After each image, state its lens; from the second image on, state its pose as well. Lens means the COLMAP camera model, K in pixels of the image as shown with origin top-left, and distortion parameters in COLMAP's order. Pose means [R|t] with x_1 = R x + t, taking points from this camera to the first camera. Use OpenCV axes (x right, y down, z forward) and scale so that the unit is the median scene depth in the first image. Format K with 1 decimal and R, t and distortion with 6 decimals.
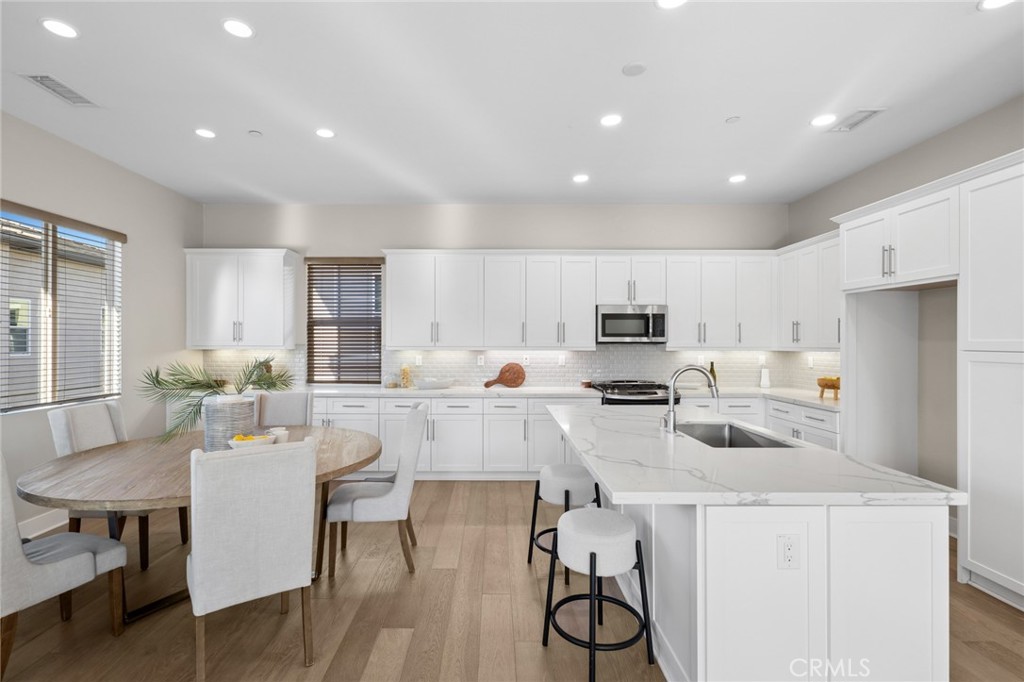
lens RADIAL K [[480.1, 0, 499.3], [0, 480.1, 341.3], [0, 0, 1]] dist [0.004406, 0.000505]
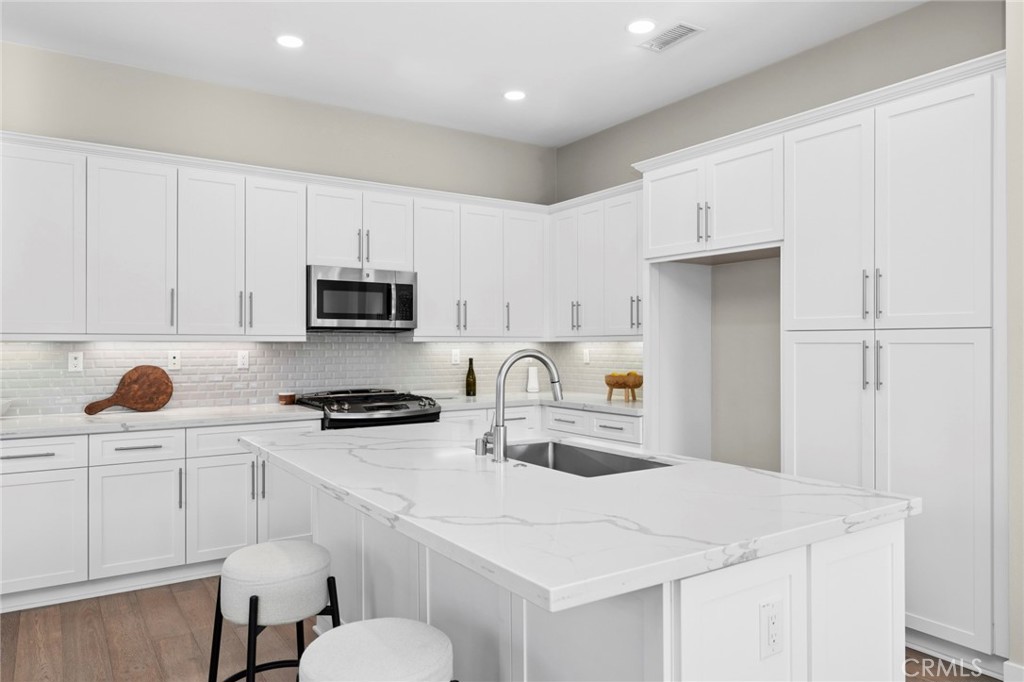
lens RADIAL K [[688.0, 0, 512.0], [0, 688.0, 341.0], [0, 0, 1]] dist [0.003141, -0.001152]
pose [[0.835380, 0.000066, 0.549673, -0.057243], [0.002165, 0.999992, -0.003411, 0.022547], [-0.549669, 0.004039, 0.835373, 0.145928]]
